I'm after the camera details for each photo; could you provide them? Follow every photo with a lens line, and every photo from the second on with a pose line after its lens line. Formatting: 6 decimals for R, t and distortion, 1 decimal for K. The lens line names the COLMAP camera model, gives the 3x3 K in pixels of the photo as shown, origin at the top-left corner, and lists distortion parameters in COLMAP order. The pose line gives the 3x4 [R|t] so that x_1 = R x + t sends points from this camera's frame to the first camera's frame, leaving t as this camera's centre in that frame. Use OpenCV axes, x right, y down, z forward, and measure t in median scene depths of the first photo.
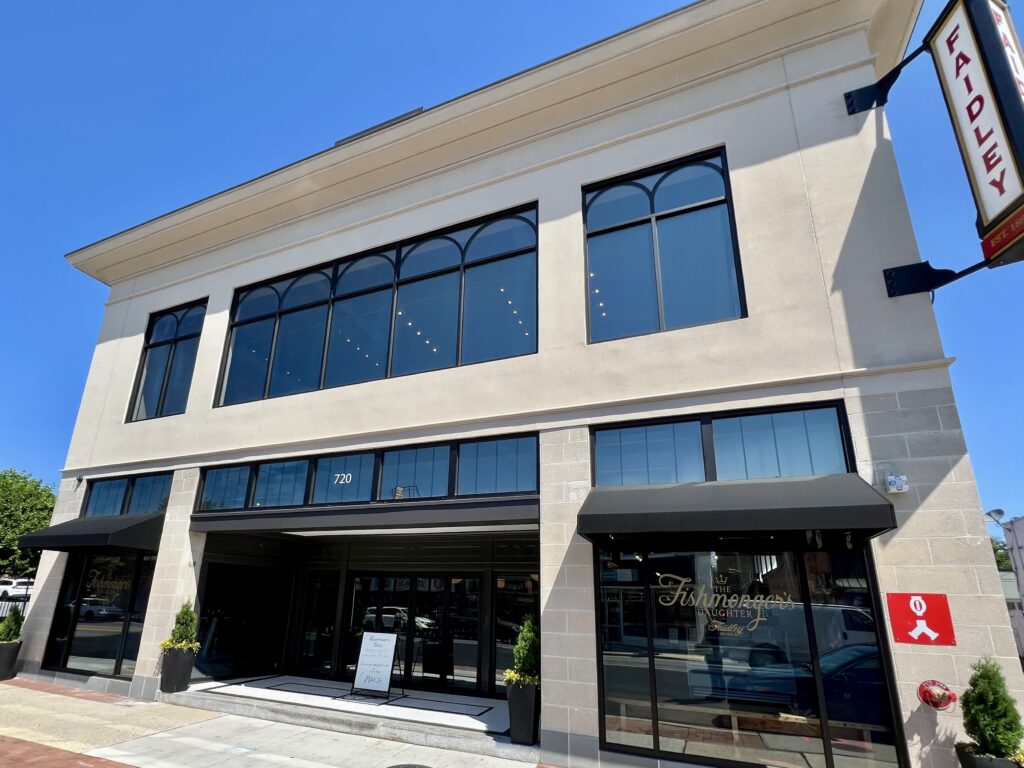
lens RADIAL K [[506.7, 0, 470.0], [0, 506.7, 458.6], [0, 0, 1]] dist [-0.014007, 0.007051]
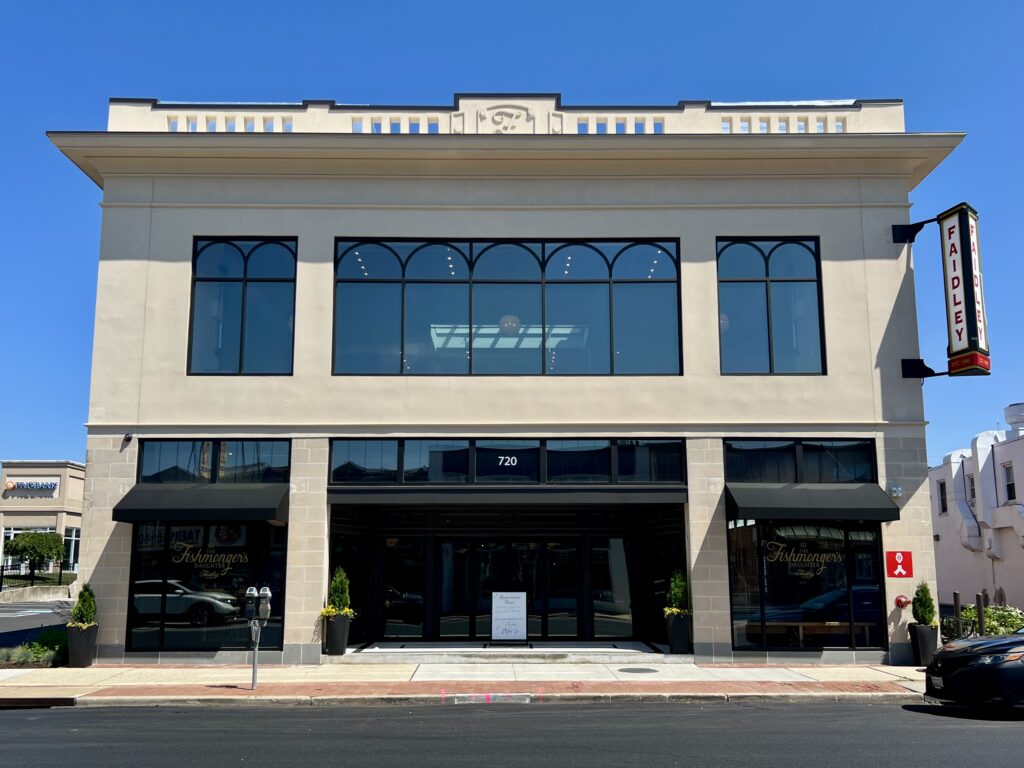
lens RADIAL K [[939.6, 0, 509.9], [0, 939.6, 414.2], [0, 0, 1]] dist [0.040088, 0.000000]
pose [[0.914039, 0.033196, 0.404266, -1.357621], [-0.081169, 0.991456, 0.102109, -0.347198], [-0.397422, -0.126145, 0.908924, -1.129863]]
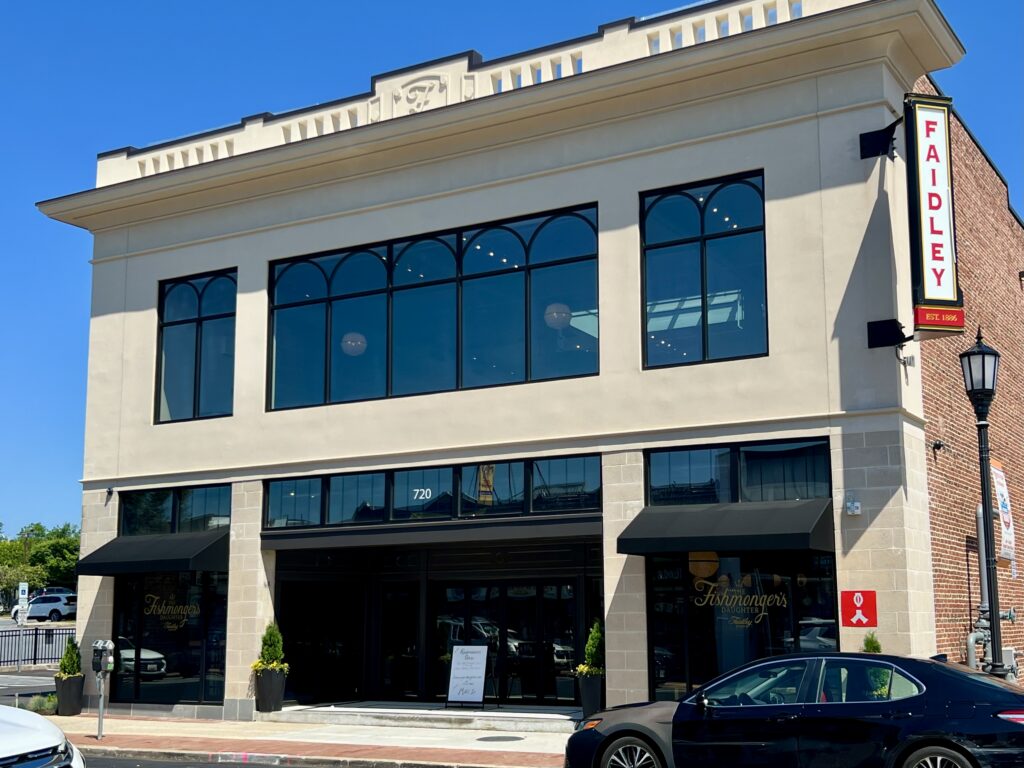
lens RADIAL K [[1317.1, 0, 528.9], [0, 1317.1, 404.7], [0, 0, 1]] dist [0.059681, 0.000000]
pose [[0.992039, -0.058535, -0.111500, 0.311856], [0.070912, 0.991345, 0.110481, -0.495193], [0.104068, -0.117508, 0.987604, -1.845200]]
